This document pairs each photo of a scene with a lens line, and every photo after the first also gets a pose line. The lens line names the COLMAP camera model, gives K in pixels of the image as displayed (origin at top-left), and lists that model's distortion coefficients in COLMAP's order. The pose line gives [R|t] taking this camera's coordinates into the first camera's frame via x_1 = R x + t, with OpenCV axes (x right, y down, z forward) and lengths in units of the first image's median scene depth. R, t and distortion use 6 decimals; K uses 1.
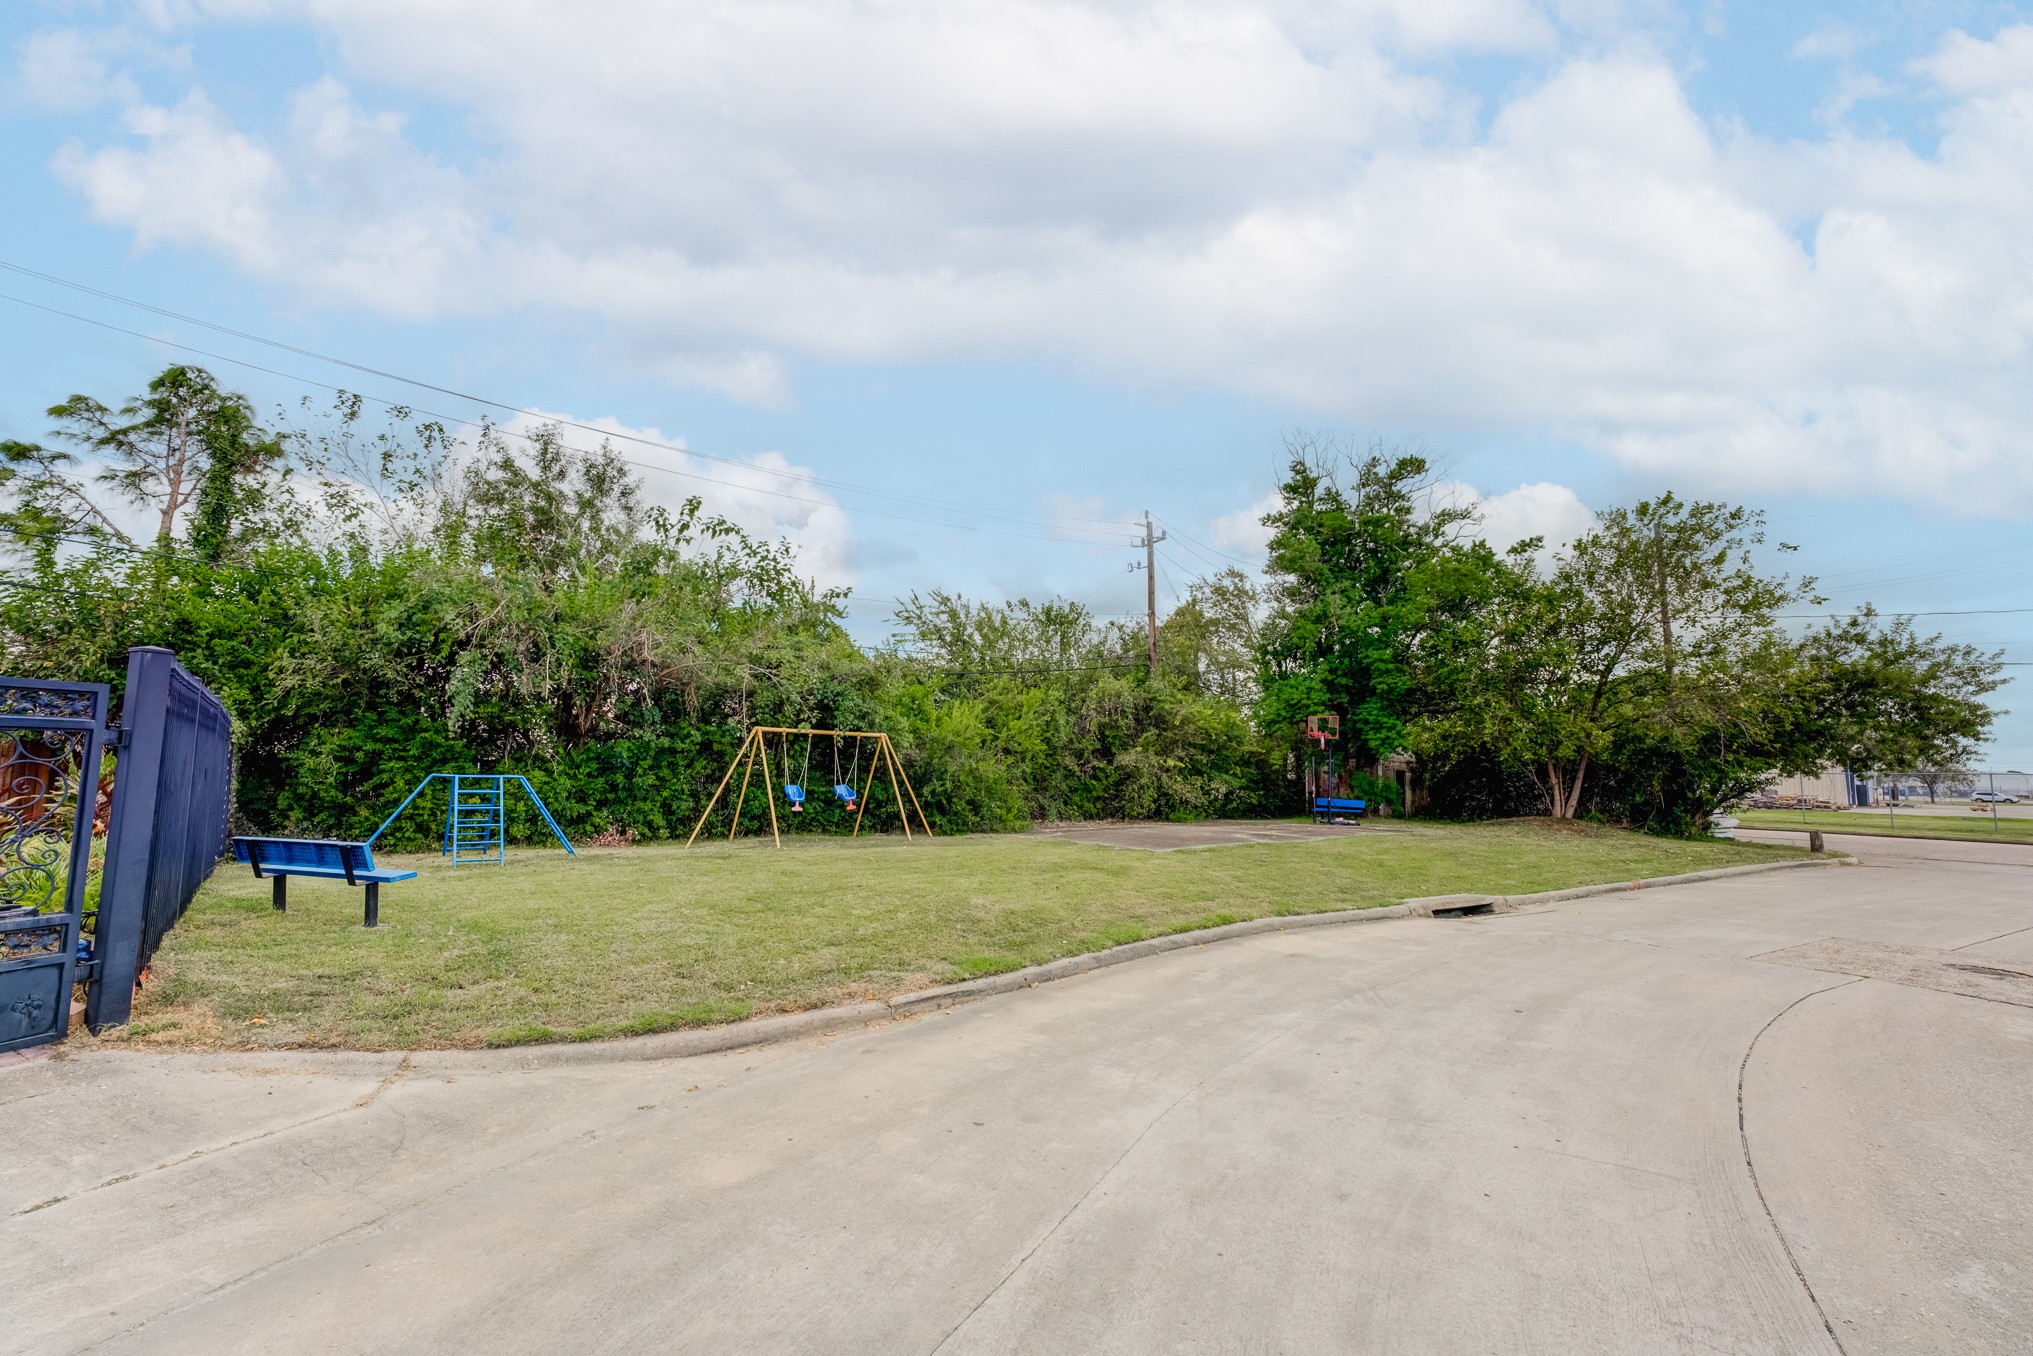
lens RADIAL K [[811.4, 0, 1015.2], [0, 811.4, 678.0], [0, 0, 1]] dist [-0.002612, 0.001083]
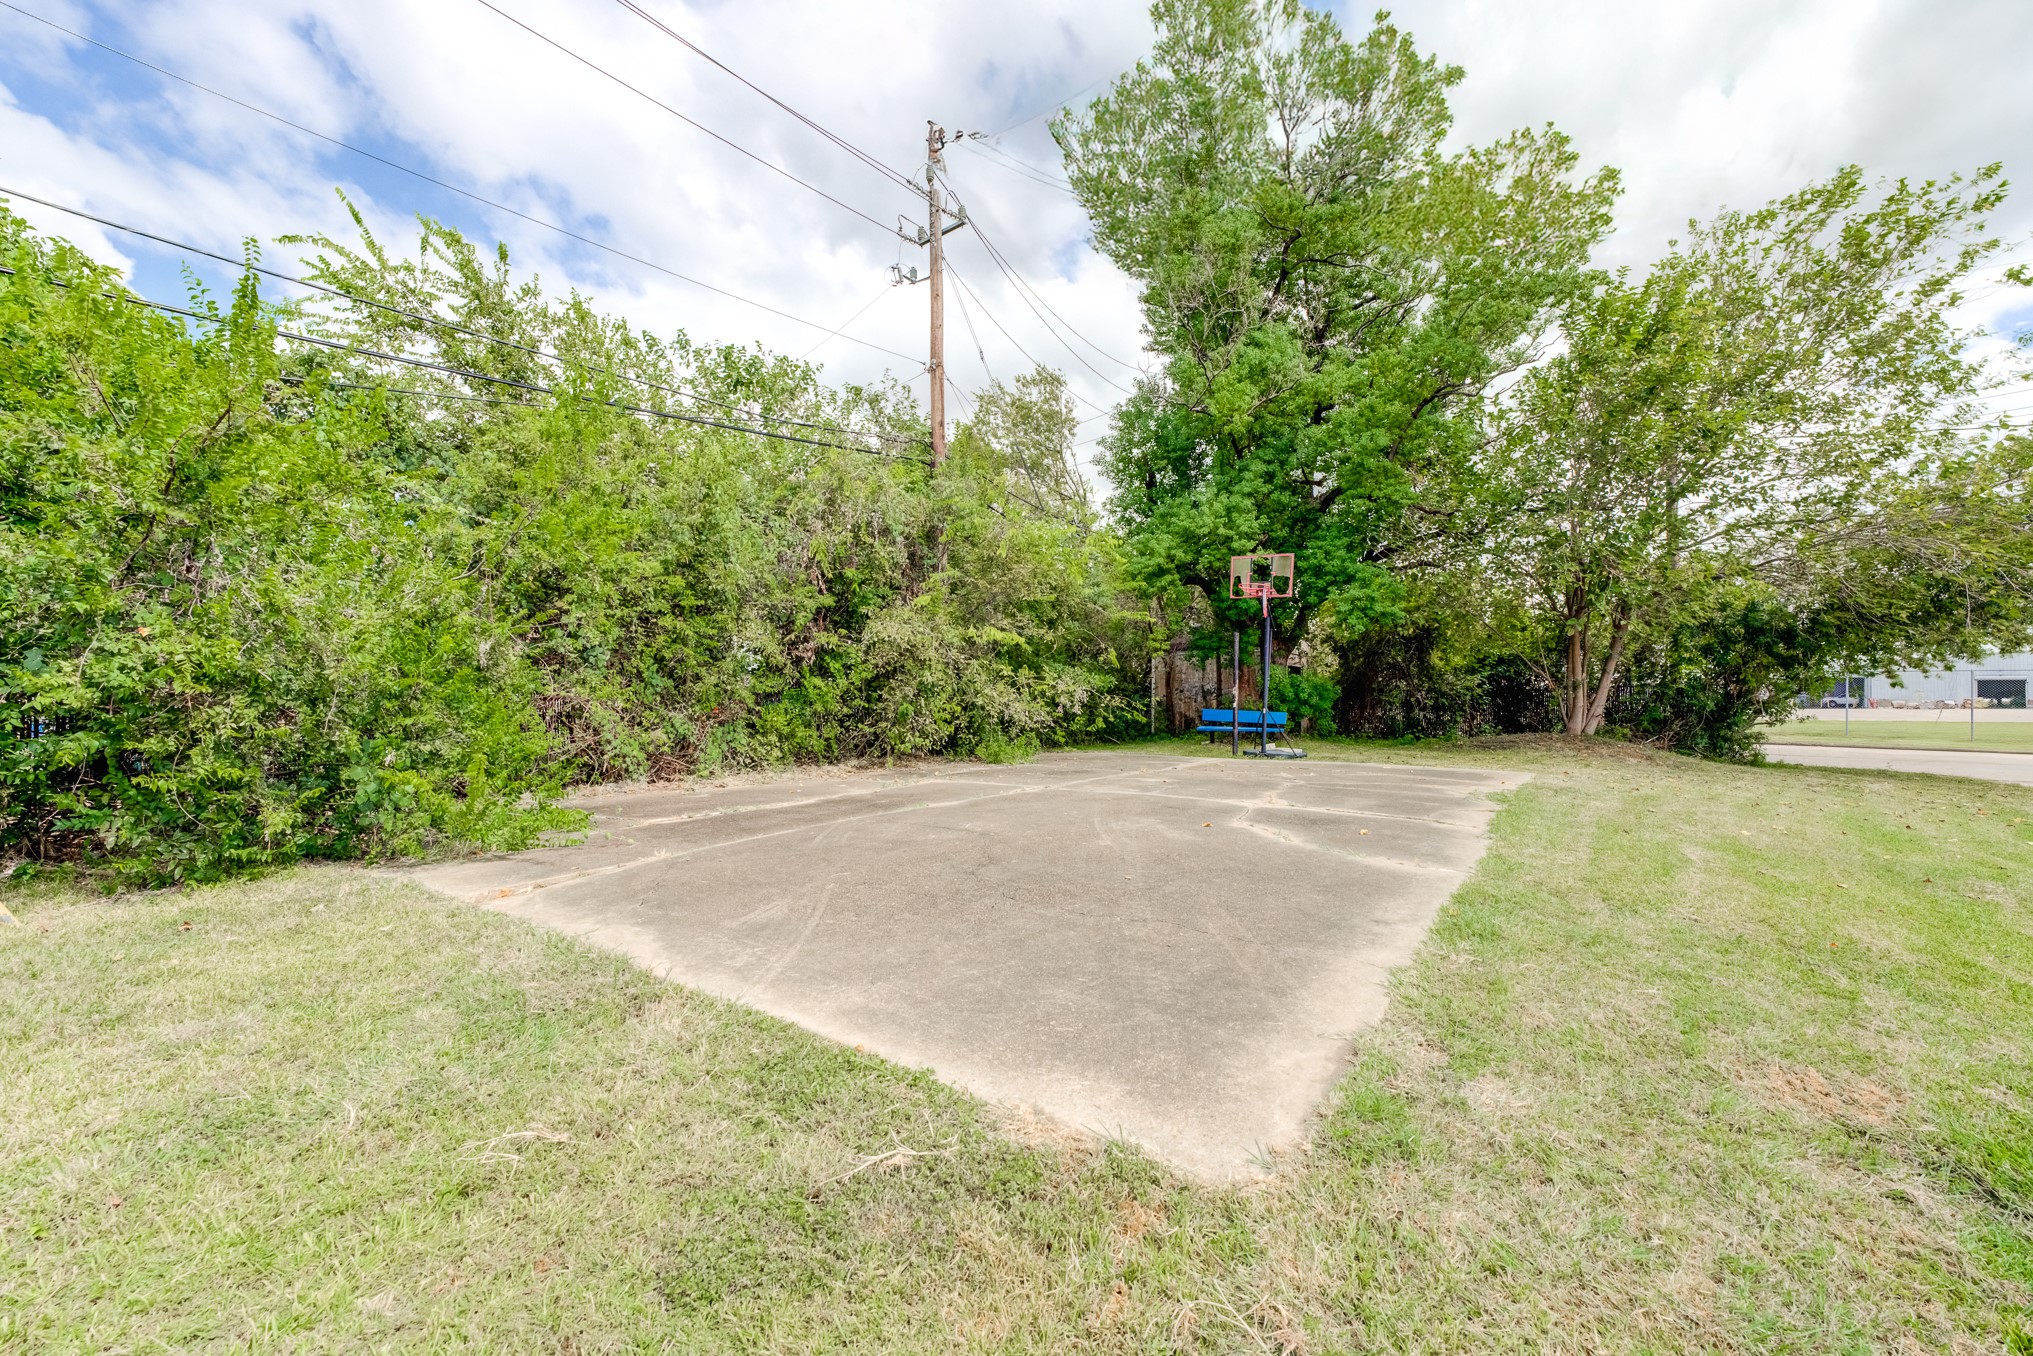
lens RADIAL K [[811.4, 0, 1015.7], [0, 811.4, 679.4], [0, 0, 1]] dist [-0.002612, 0.001083]
pose [[0.951986, -0.004748, 0.306106, 0.062998], [-0.027754, 0.994424, 0.101740, 0.077466], [-0.304882, -0.105350, 0.946545, 0.534107]]
